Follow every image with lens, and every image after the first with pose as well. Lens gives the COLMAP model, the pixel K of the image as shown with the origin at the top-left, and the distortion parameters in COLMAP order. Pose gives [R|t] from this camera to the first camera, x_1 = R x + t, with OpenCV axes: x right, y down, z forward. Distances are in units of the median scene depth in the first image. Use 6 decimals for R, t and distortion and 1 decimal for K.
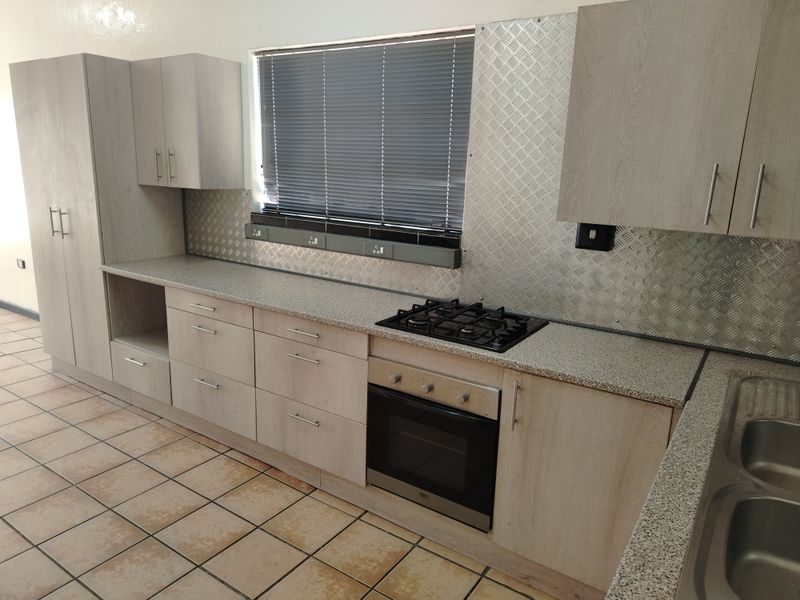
lens RADIAL K [[558.3, 0, 397.1], [0, 558.3, 298.1], [0, 0, 1]] dist [0.035615, -0.042652]
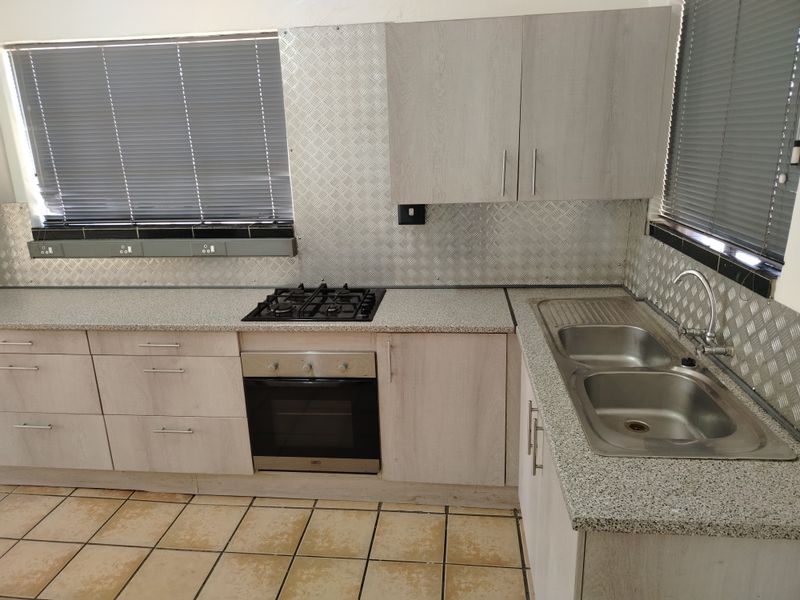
lens RADIAL K [[558.3, 0, 398.8], [0, 558.3, 299.1], [0, 0, 1]] dist [0.035615, -0.042652]
pose [[0.883894, -0.185323, 0.429402, -0.190860], [0.165825, 0.982676, 0.082768, -0.026552], [-0.437302, -0.001952, 0.899313, -0.061478]]
